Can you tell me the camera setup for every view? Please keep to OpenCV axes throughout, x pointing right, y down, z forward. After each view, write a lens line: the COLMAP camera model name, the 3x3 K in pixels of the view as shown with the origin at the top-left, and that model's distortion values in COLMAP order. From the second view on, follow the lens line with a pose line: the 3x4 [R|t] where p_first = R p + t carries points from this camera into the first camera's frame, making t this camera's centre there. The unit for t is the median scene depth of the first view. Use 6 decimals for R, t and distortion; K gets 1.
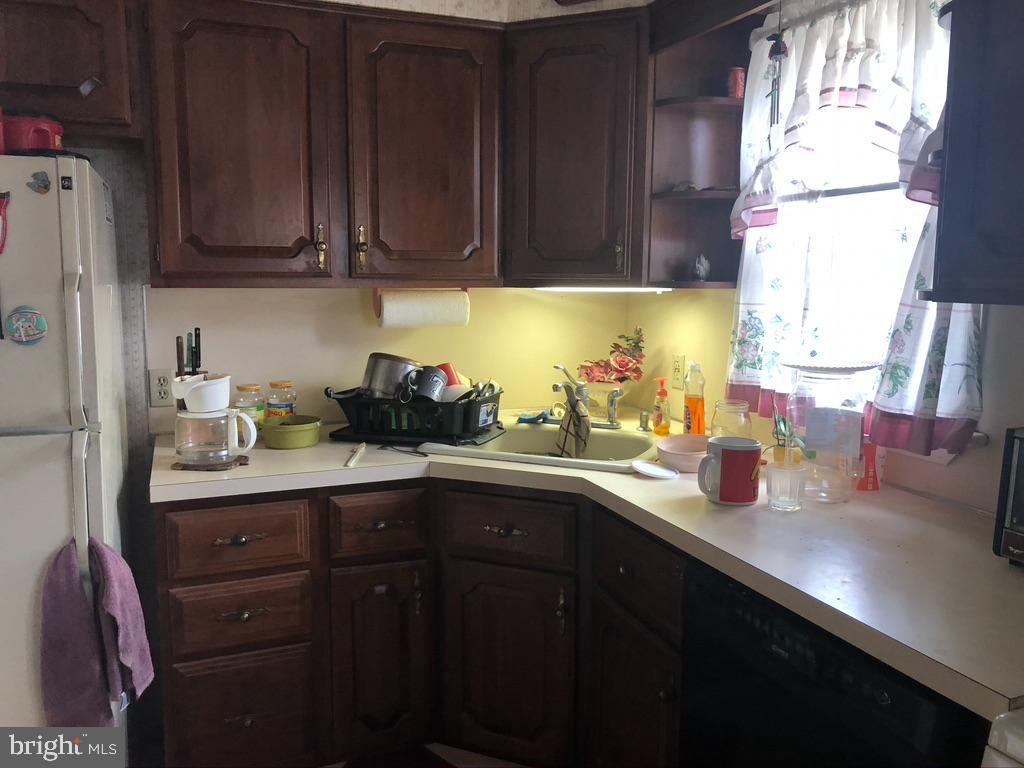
lens RADIAL K [[819.7, 0, 510.7], [0, 819.7, 384.6], [0, 0, 1]] dist [0.070956, -0.177176]
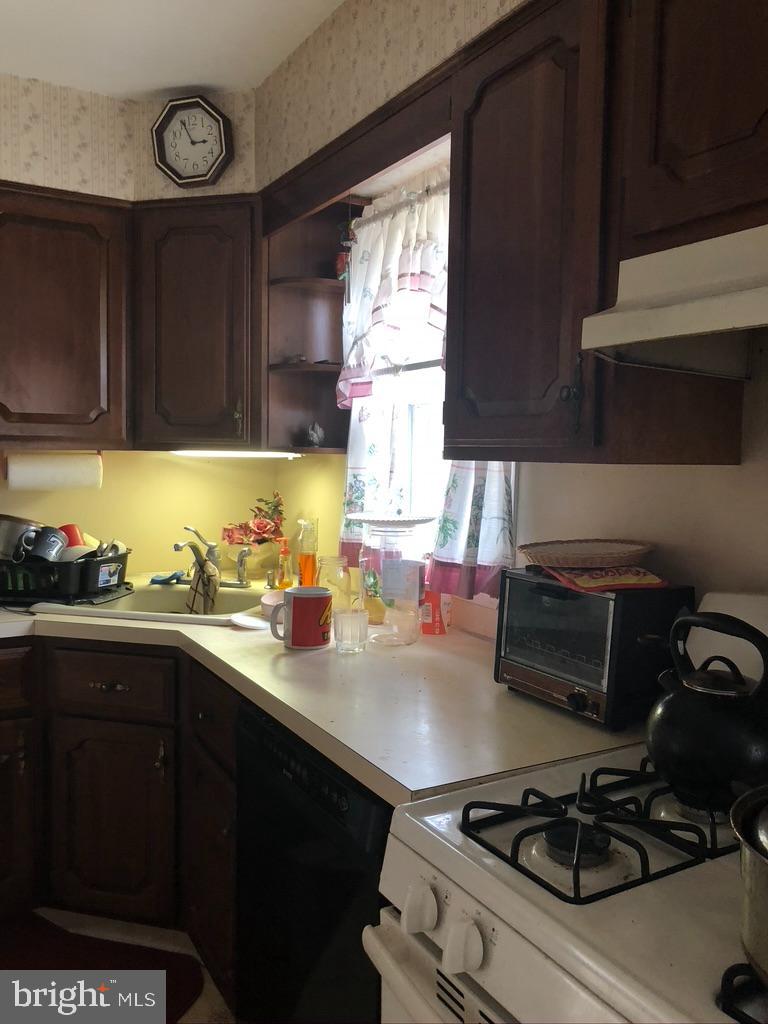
lens RADIAL K [[819.7, 0, 384.0], [0, 819.7, 512.0], [0, 0, 1]] dist [0.070956, -0.177176]
pose [[0.988965, -0.000120, 0.148151, 0.164506], [0.009061, 0.998176, -0.059681, 0.024344], [-0.147873, 0.060365, 0.987162, -0.065663]]
